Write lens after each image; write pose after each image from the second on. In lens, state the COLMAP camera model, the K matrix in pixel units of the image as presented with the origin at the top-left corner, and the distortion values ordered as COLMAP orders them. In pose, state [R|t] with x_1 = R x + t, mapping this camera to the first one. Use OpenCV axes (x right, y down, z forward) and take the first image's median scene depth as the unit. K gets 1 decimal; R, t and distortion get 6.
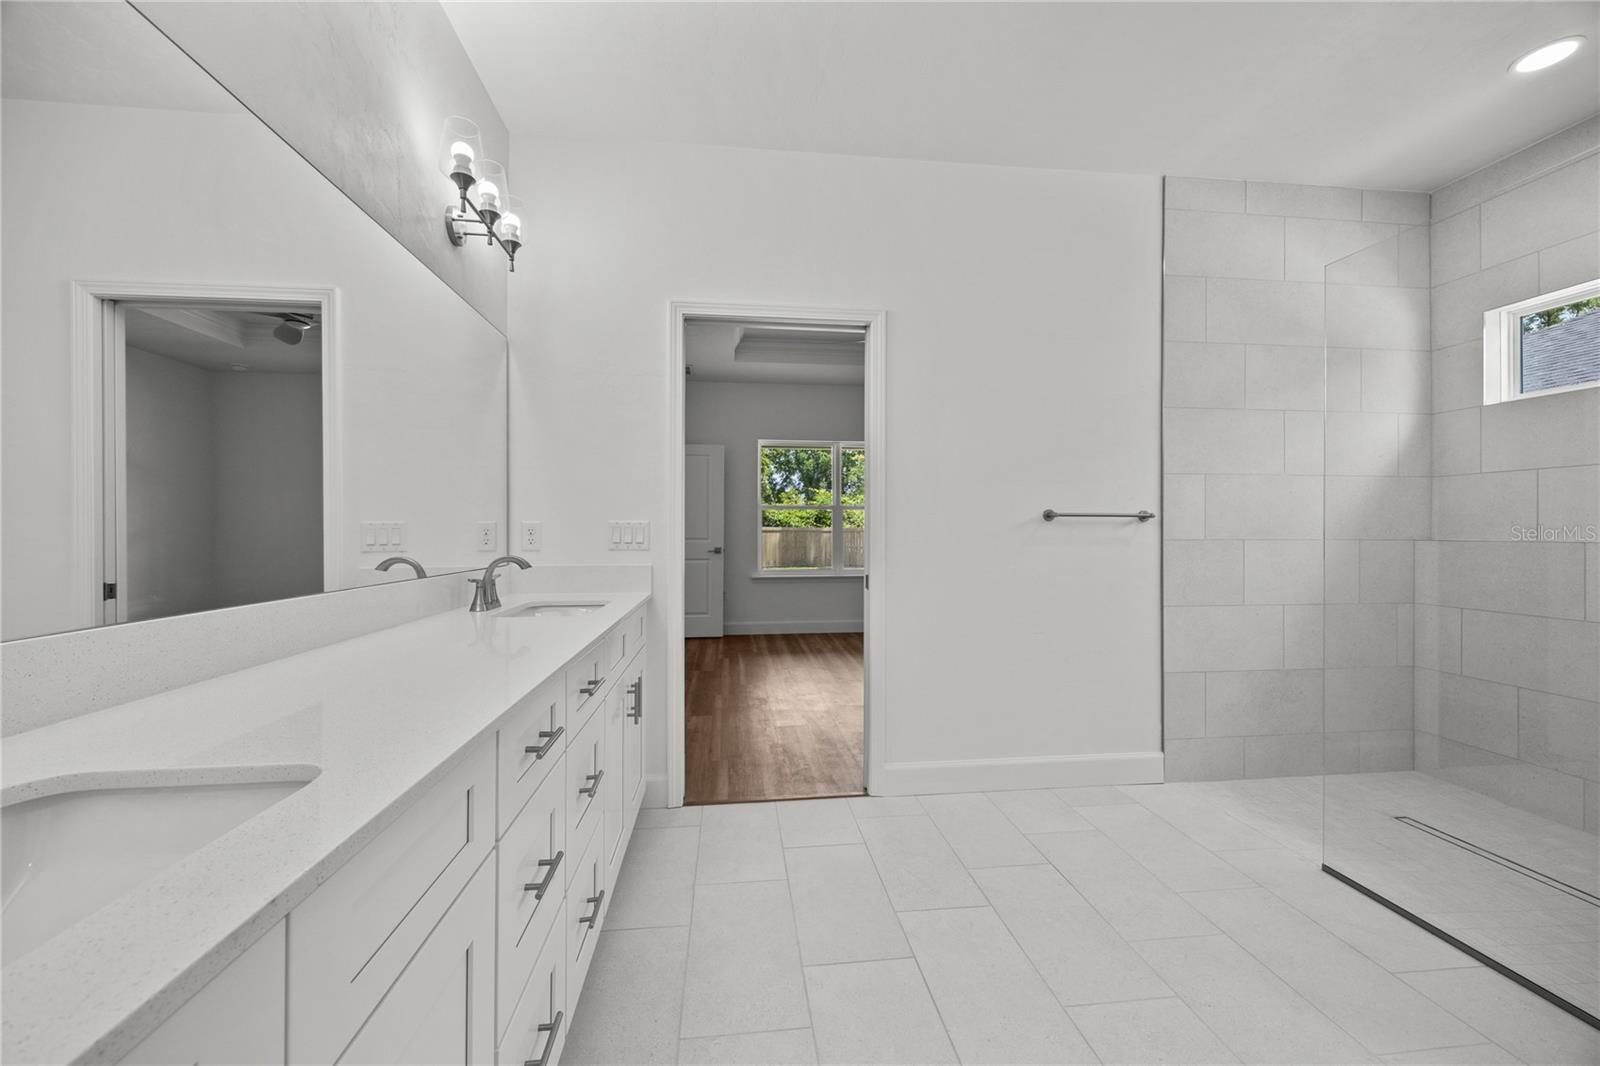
lens RADIAL K [[622.0, 0, 796.5], [0, 622.0, 530.8], [0, 0, 1]] dist [-0.003678, -0.000071]
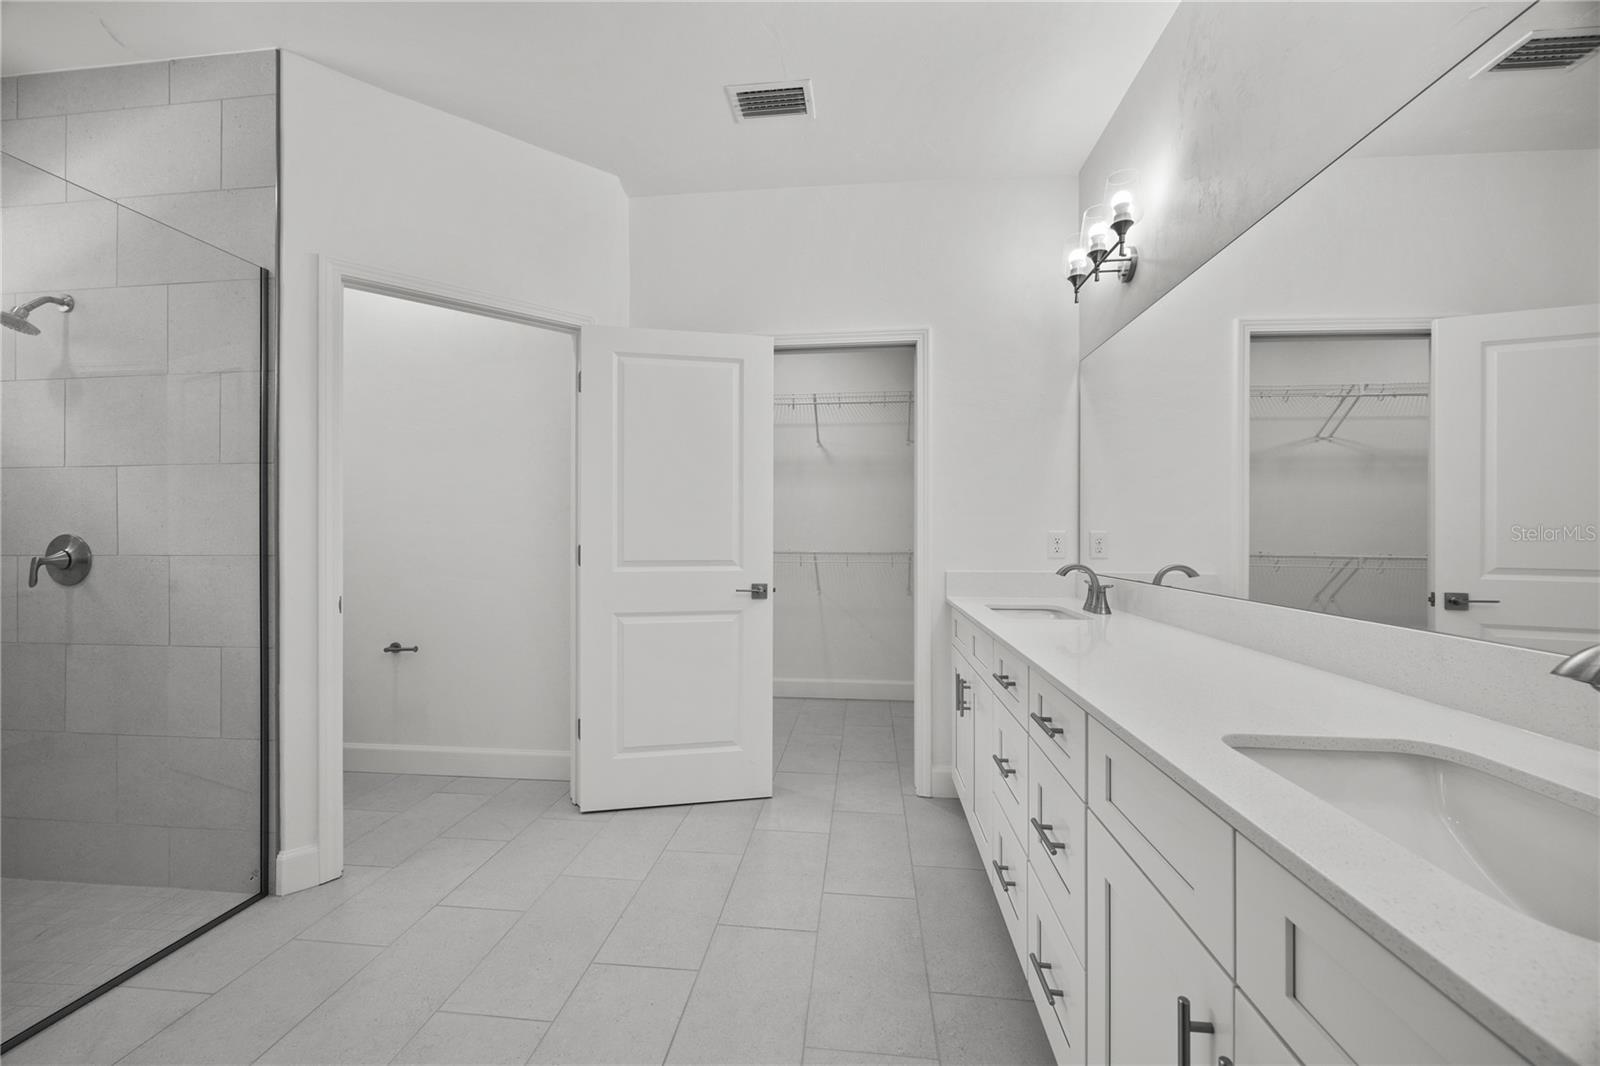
lens RADIAL K [[622.0, 0, 798.0], [0, 622.0, 530.3], [0, 0, 1]] dist [-0.003678, -0.000071]
pose [[0.973948, 0.004576, -0.226727, -0.647641], [-0.006724, 0.999940, -0.008700, -0.004408], [0.226673, 0.009998, 0.973920, -0.160921]]
